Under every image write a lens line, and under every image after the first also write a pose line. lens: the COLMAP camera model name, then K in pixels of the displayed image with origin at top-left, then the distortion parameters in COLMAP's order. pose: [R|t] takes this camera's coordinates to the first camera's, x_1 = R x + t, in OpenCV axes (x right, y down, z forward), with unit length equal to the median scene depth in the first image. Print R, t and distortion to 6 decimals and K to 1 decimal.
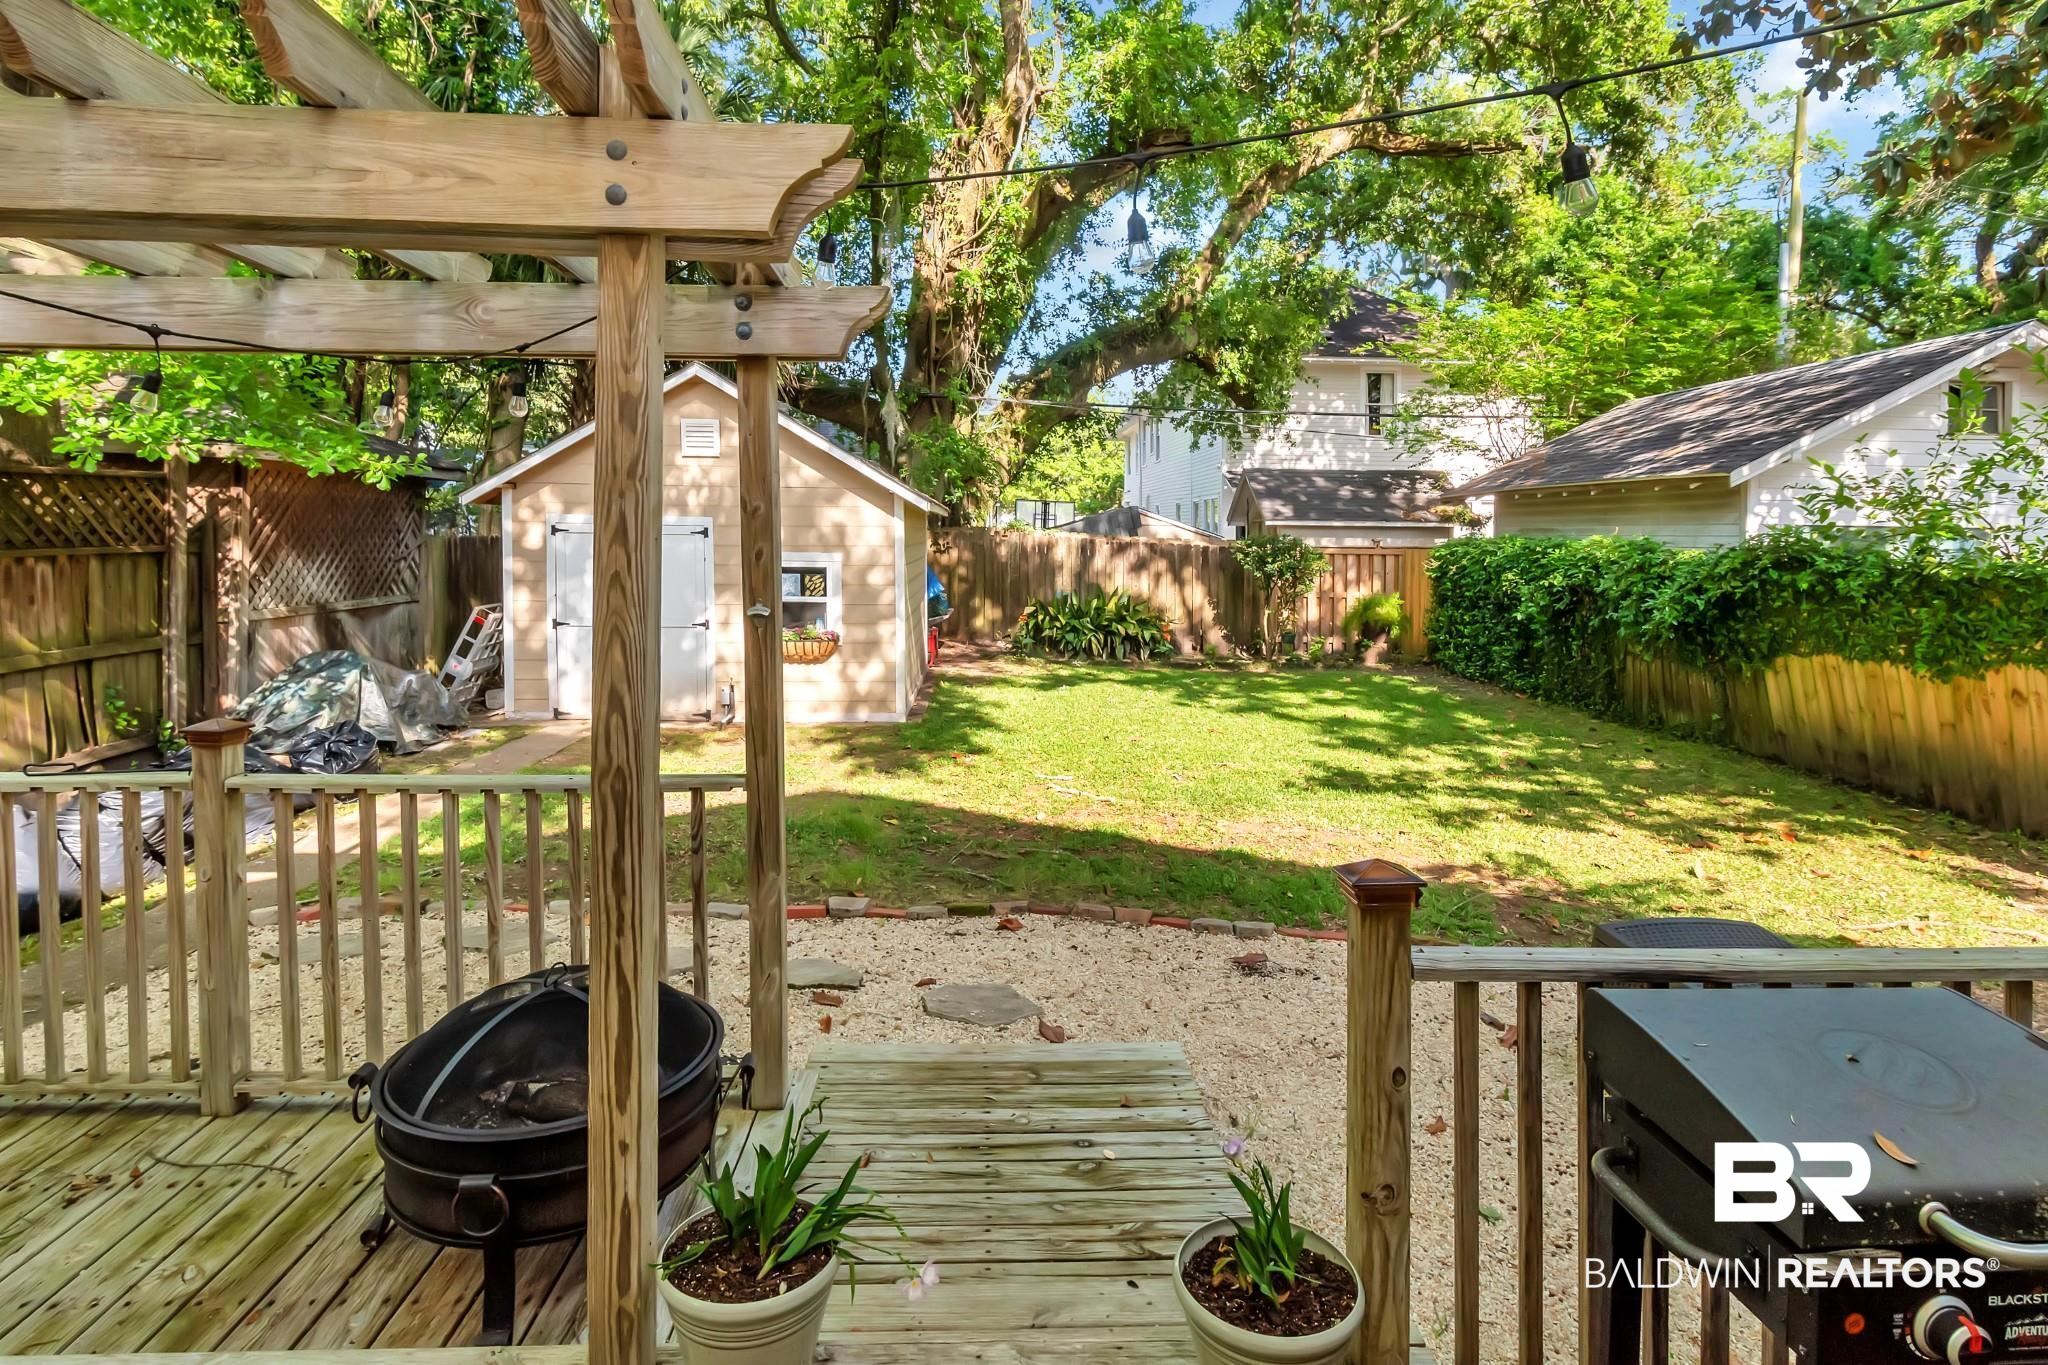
lens RADIAL K [[1076.1, 0, 1021.0], [0, 1076.1, 577.2], [0, 0, 1]] dist [-0.002520, -0.001074]
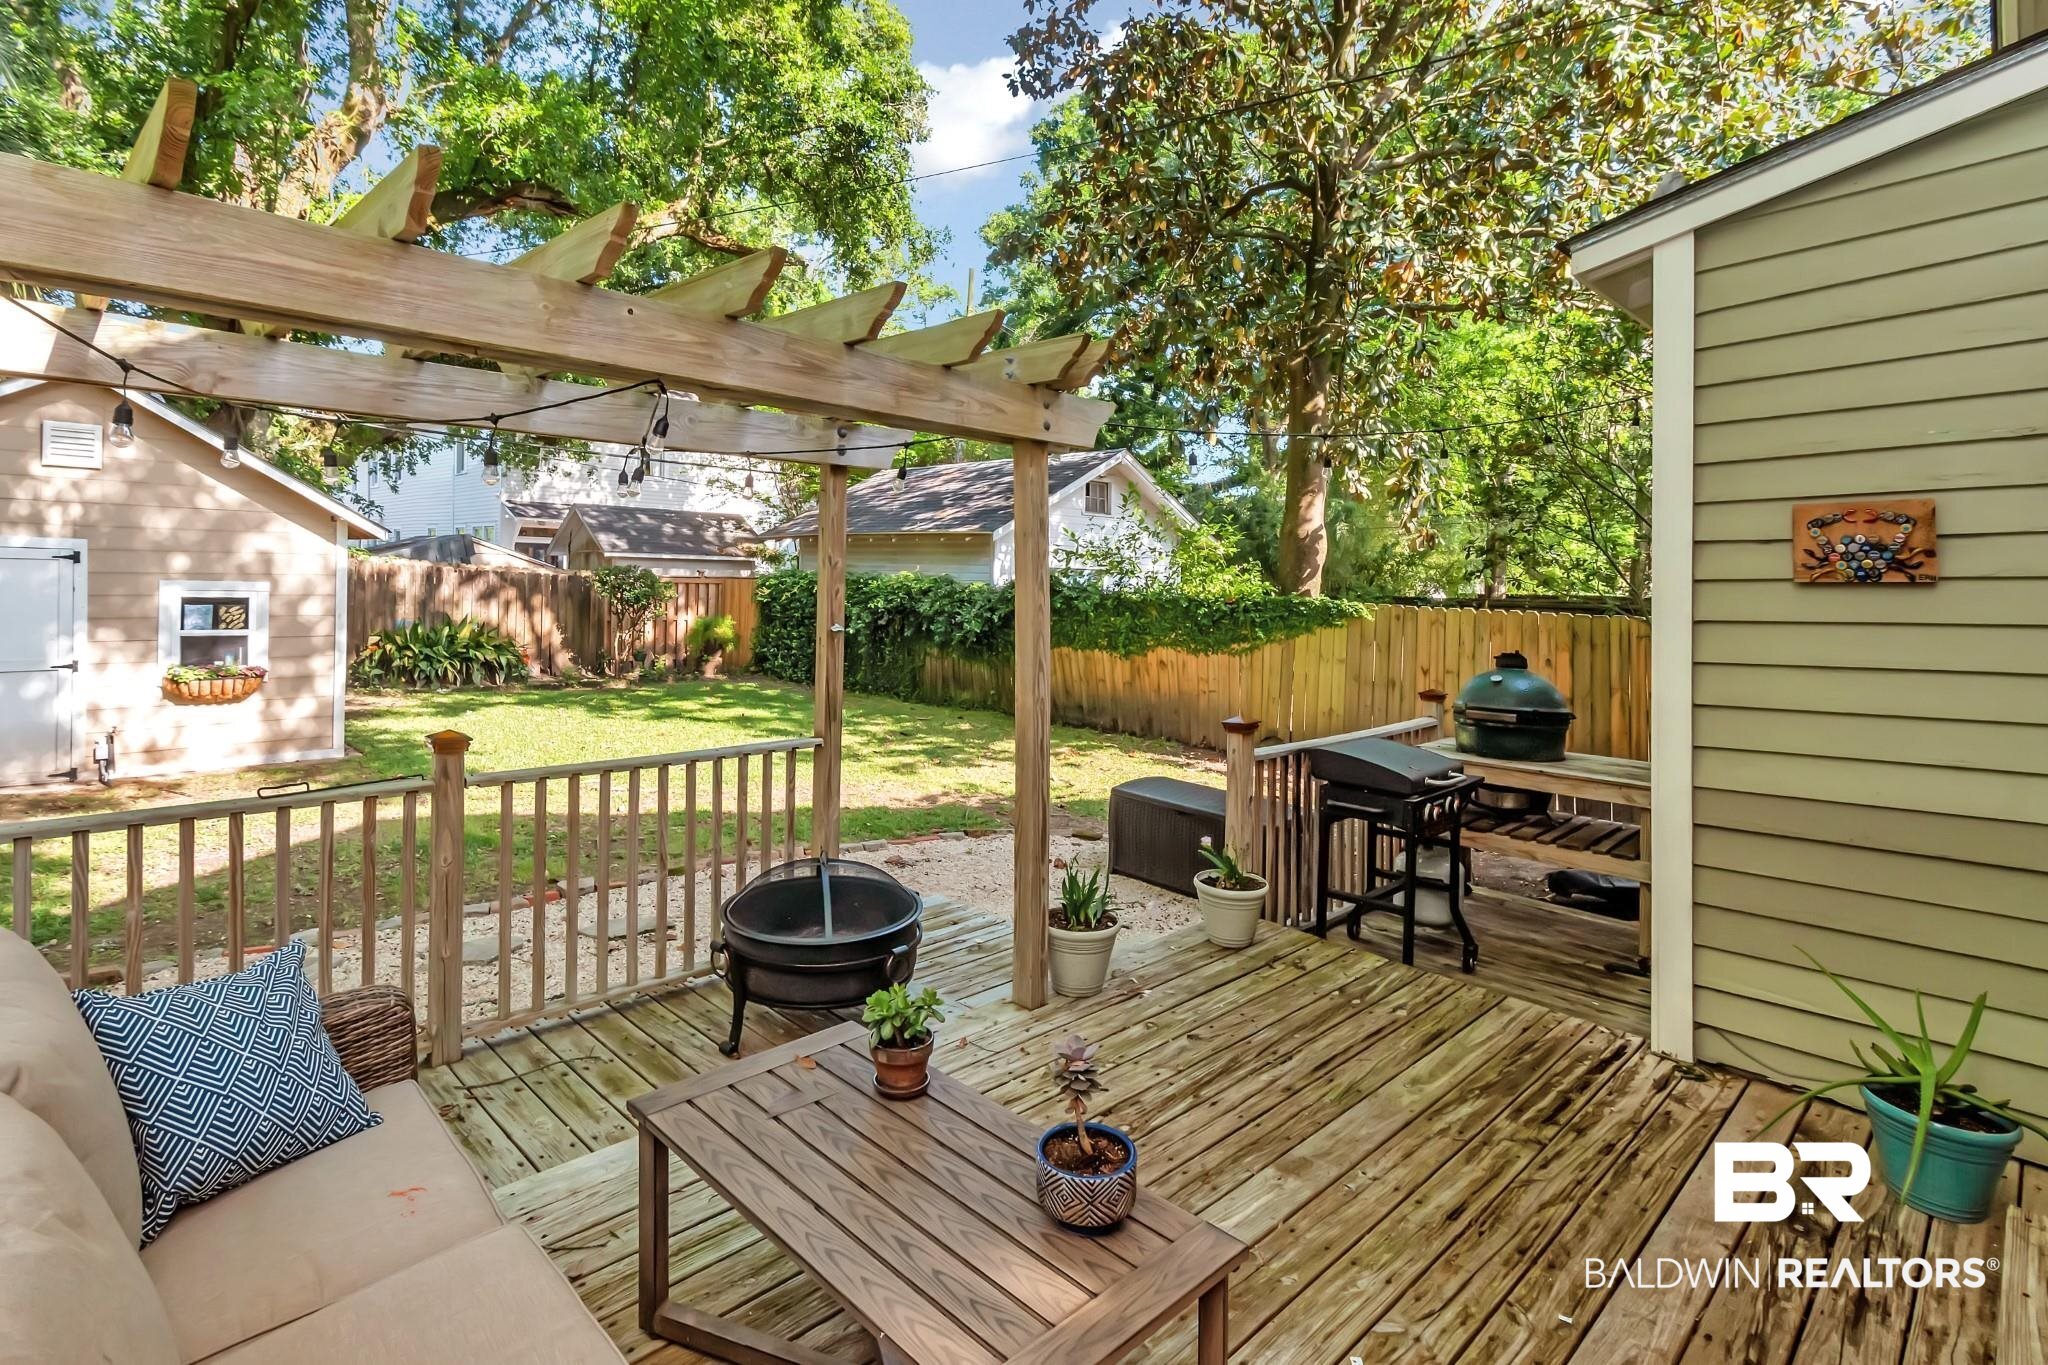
lens RADIAL K [[988.2, 0, 997.1], [0, 988.2, 589.8], [0, 0, 1]] dist [0.002612, 0.001076]
pose [[0.755132, -0.001097, 0.655572, -0.150128], [0.009433, 0.999913, -0.009192, -0.001175], [-0.655505, 0.013125, 0.755077, -0.035374]]
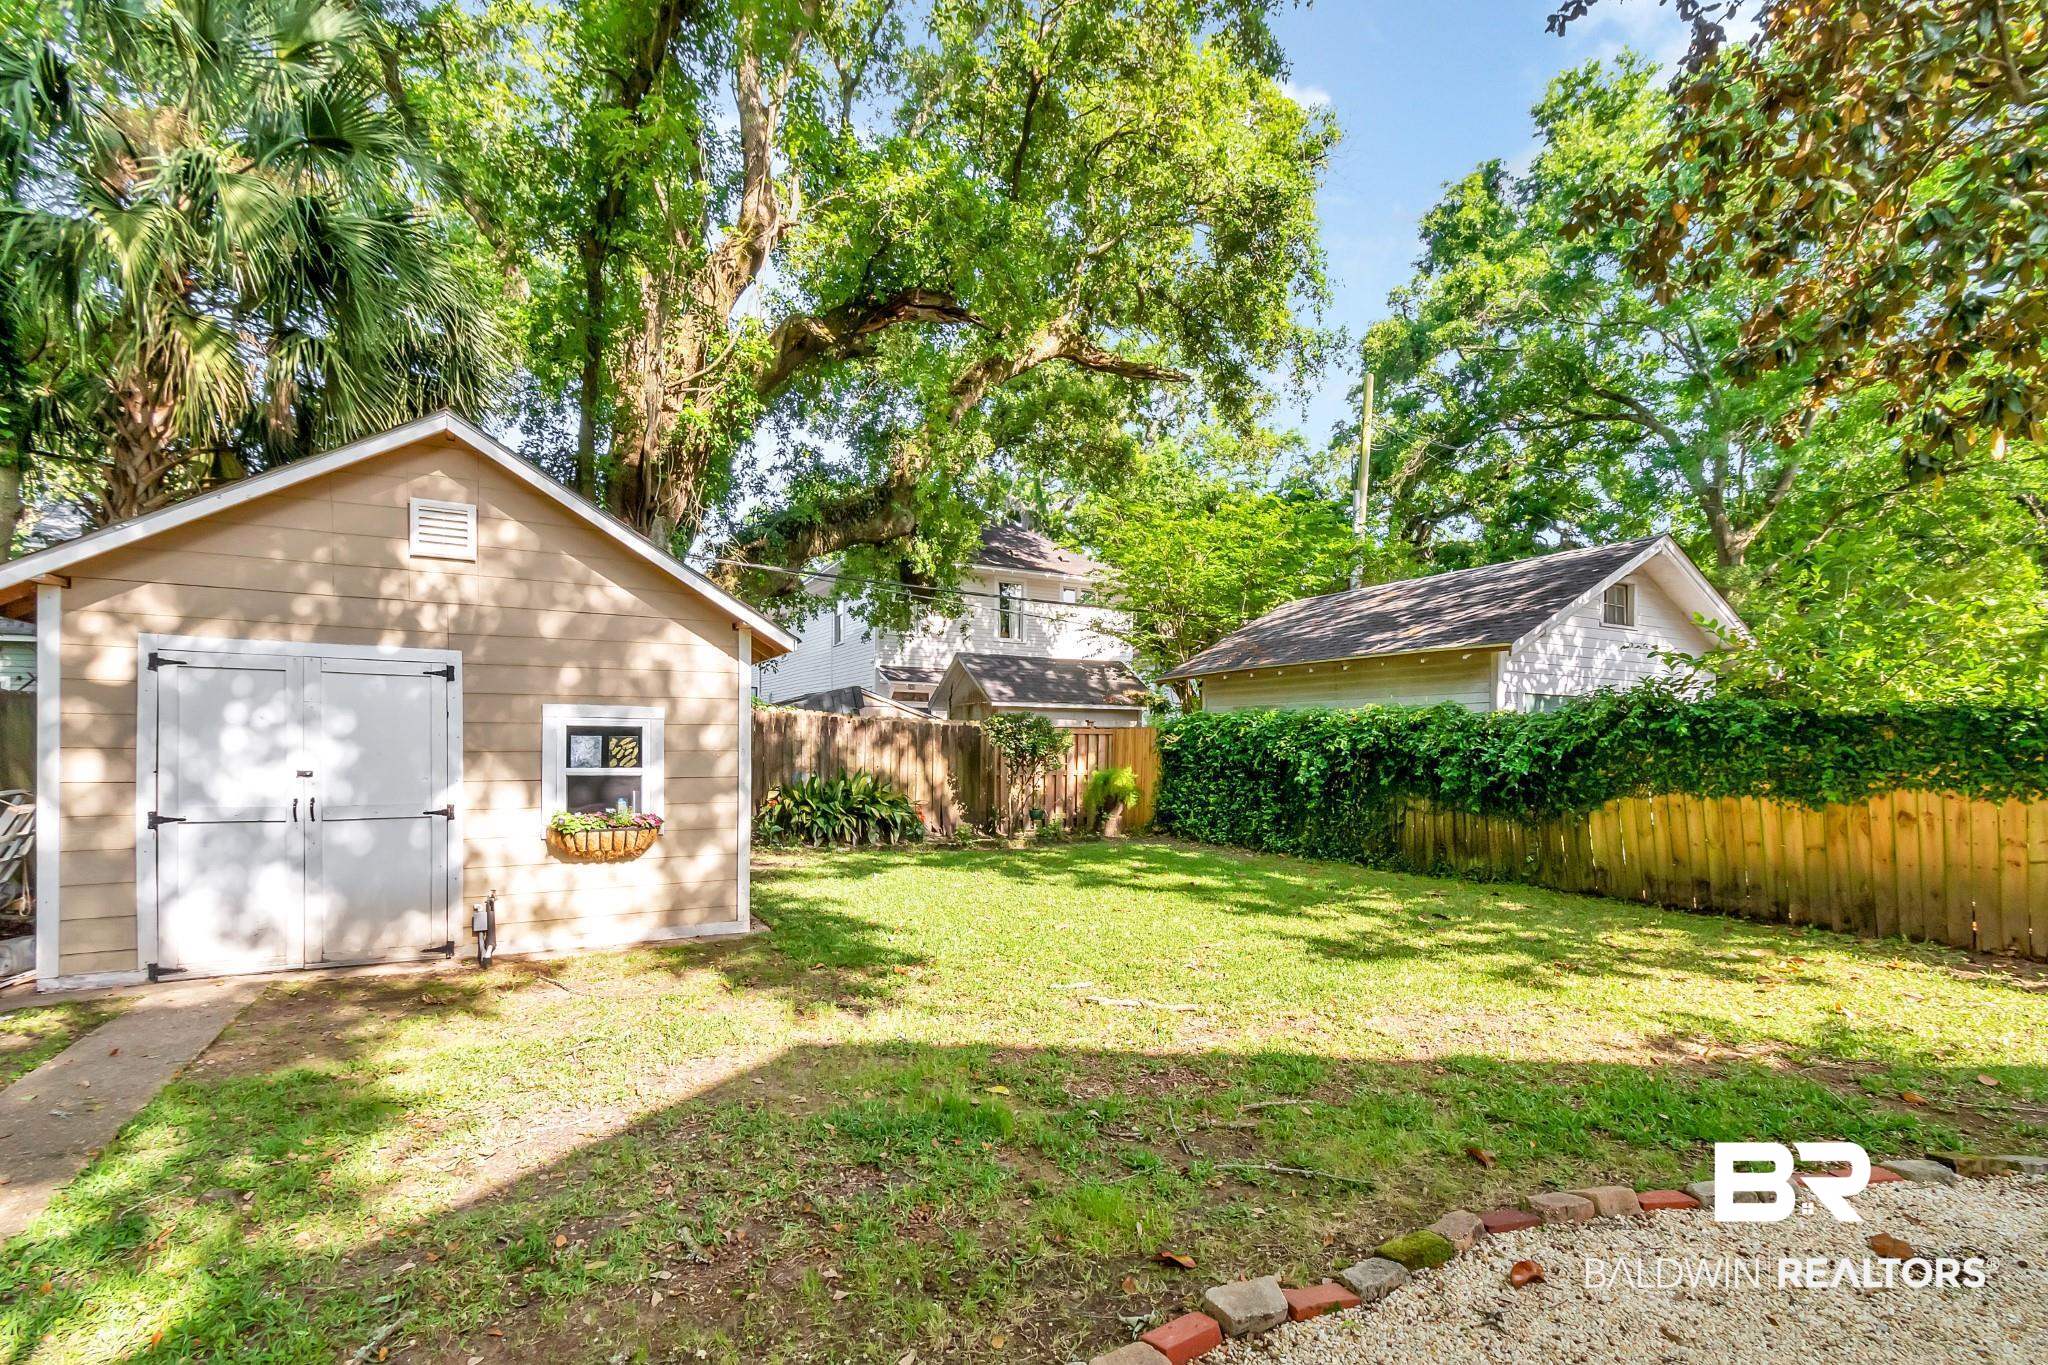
lens RADIAL K [[955.0, 0, 1055.0], [0, 955.0, 738.1], [0, 0, 1]] dist [0.003084, 0.000684]
pose [[0.900405, -0.004889, 0.435024, -0.125176], [0.021922, 0.999176, -0.034144, 0.016059], [-0.434499, 0.040280, 0.899771, 0.181825]]
